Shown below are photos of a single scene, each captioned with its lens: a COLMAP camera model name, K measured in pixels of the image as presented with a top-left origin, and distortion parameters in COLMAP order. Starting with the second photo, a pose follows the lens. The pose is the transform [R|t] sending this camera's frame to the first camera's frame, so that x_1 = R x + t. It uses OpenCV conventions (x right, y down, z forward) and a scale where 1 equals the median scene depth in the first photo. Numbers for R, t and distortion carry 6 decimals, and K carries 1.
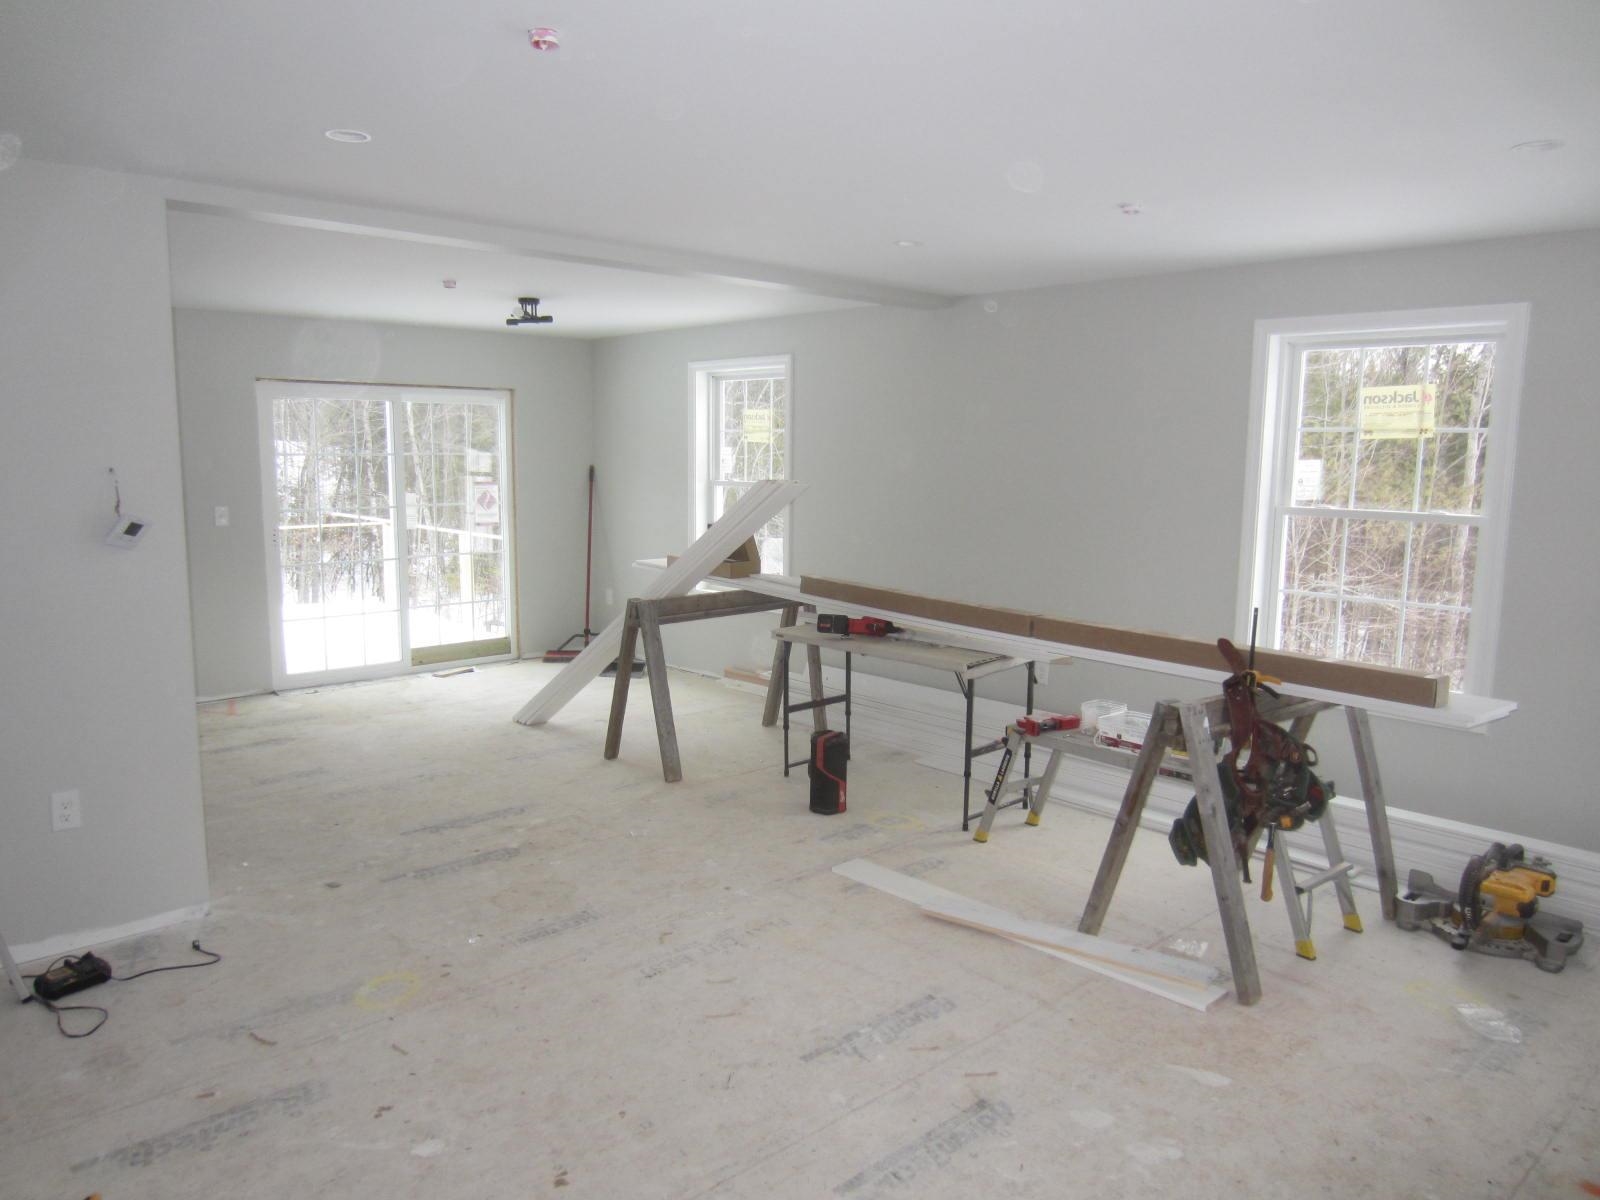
lens RADIAL K [[1137.4, 0, 805.7], [0, 1137.4, 609.3], [0, 0, 1]] dist [-0.008574, -0.002933]
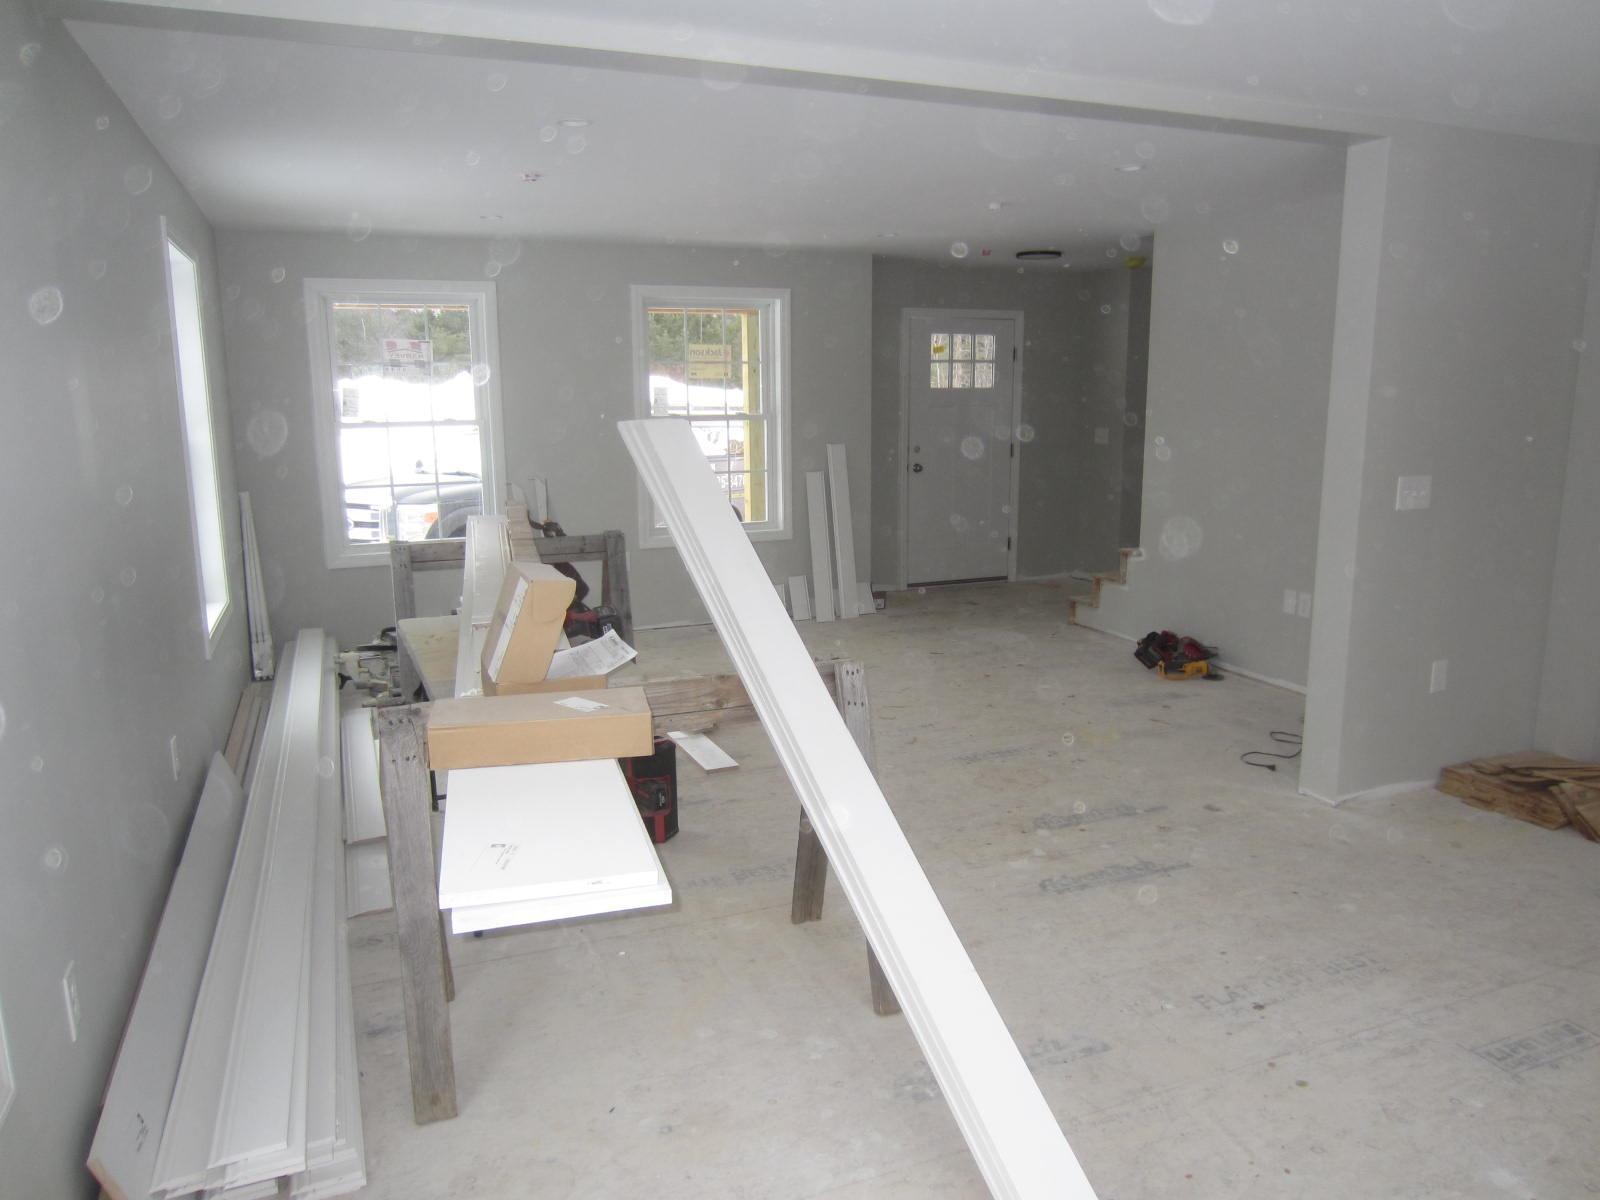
lens RADIAL K [[1137.4, 0, 805.7], [0, 1137.4, 609.3], [0, 0, 1]] dist [-0.008574, -0.002933]
pose [[-0.935470, -0.064144, 0.347537, -0.391965], [0.054762, 0.945203, 0.321857, -0.253554], [-0.349138, 0.320120, -0.880696, 1.836975]]
